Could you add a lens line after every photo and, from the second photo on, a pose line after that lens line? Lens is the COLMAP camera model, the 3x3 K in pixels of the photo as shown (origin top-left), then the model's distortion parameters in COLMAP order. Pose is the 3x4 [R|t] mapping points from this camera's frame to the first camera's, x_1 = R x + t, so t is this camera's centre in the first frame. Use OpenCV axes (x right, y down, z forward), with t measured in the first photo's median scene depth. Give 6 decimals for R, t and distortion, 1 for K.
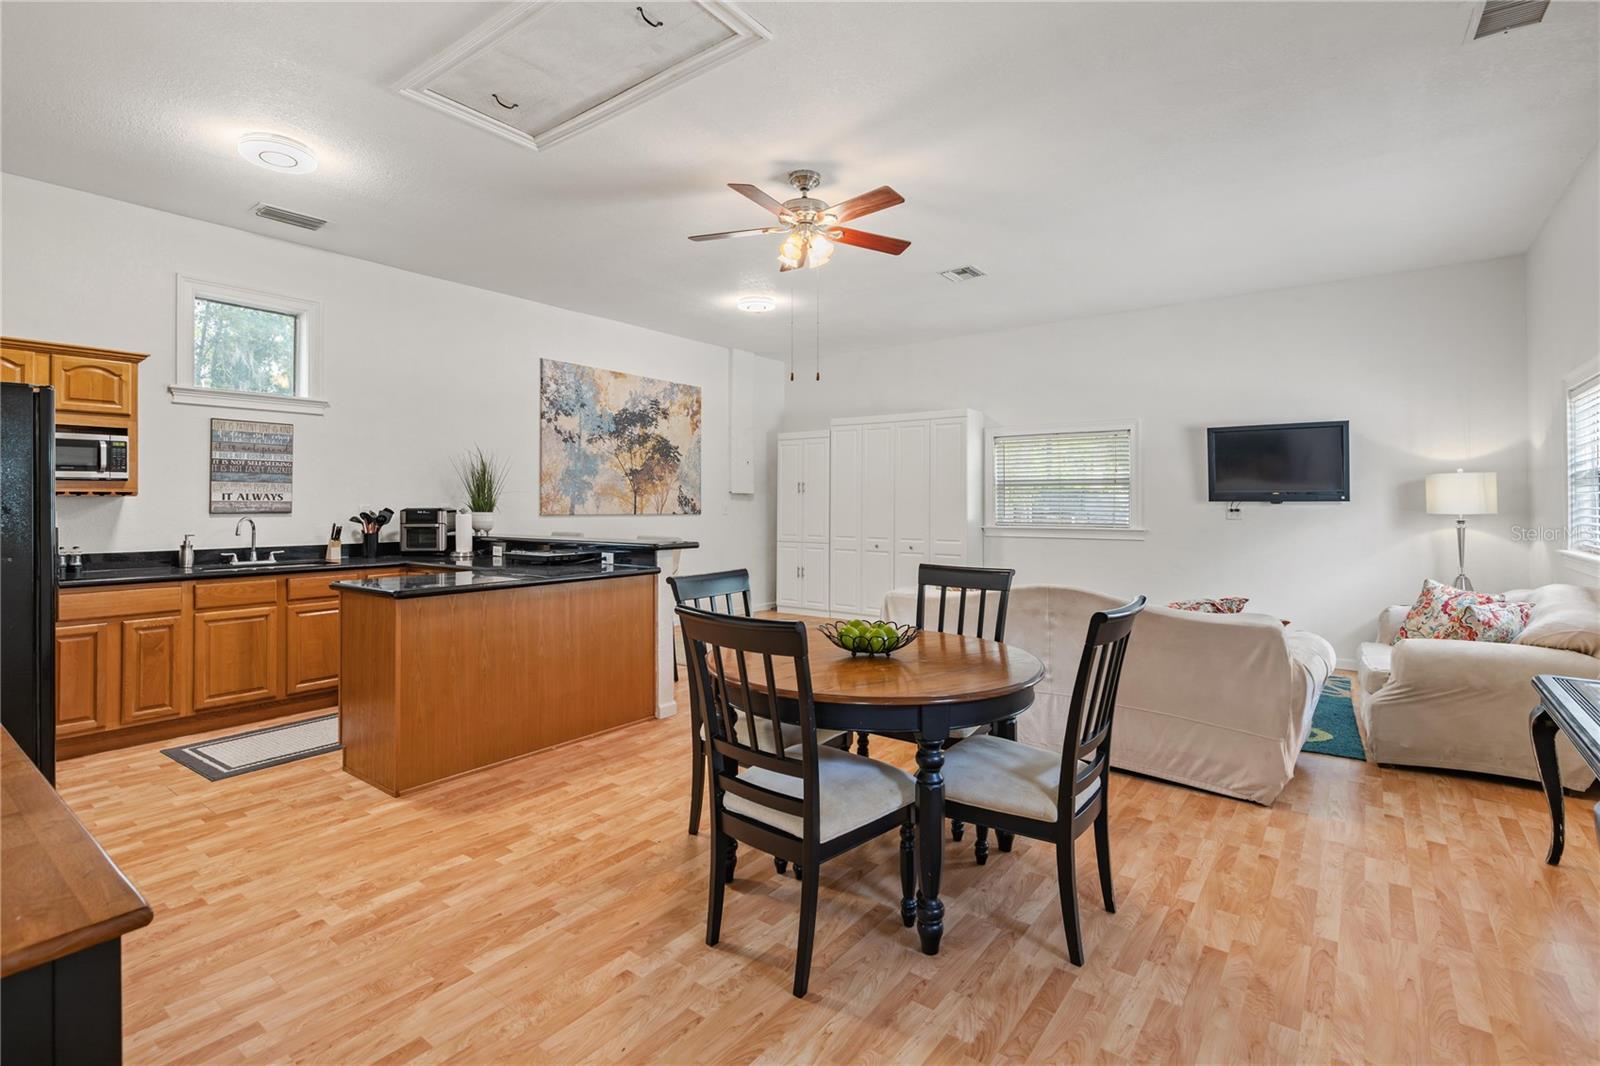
lens RADIAL K [[756.7, 0, 795.3], [0, 756.7, 496.5], [0, 0, 1]] dist [-0.000327, 0.000103]
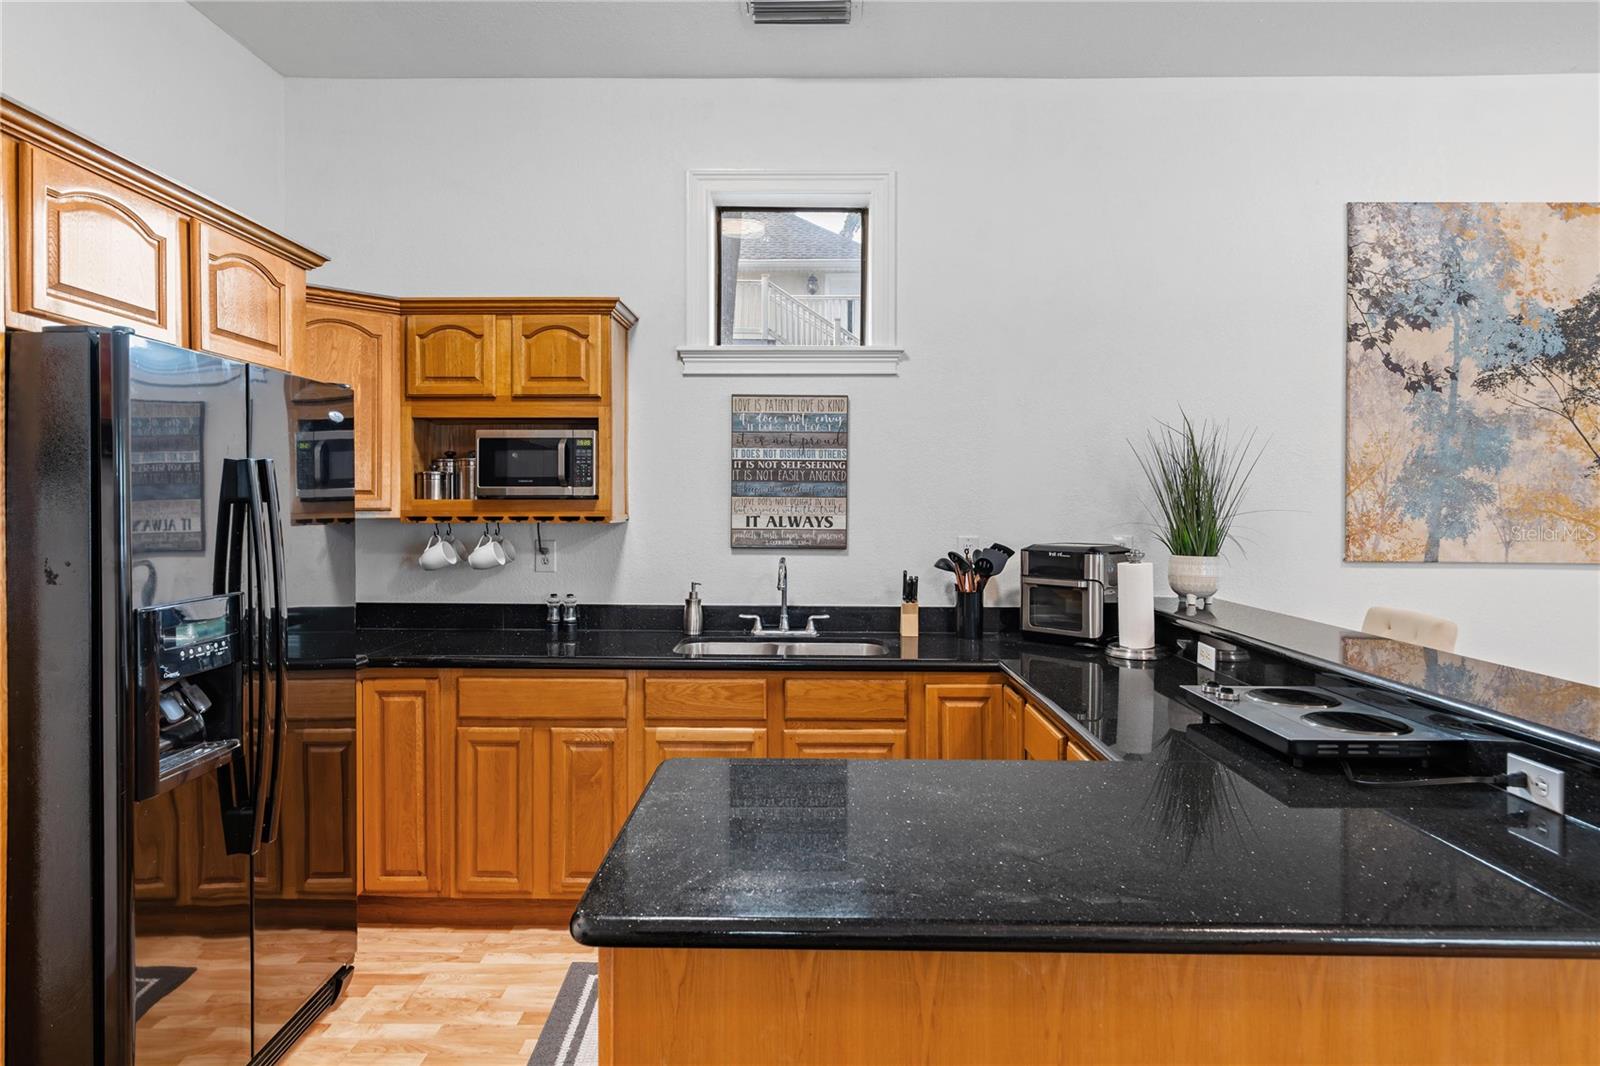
lens RADIAL K [[896.8, 0, 796.2], [0, 896.8, 506.9], [0, 0, 1]] dist [0.003105, -0.000654]
pose [[0.593856, 0.007158, -0.804540, -0.135004], [0.003853, 0.999924, 0.011741, -0.018130], [0.804562, -0.010072, 0.593783, 0.548195]]
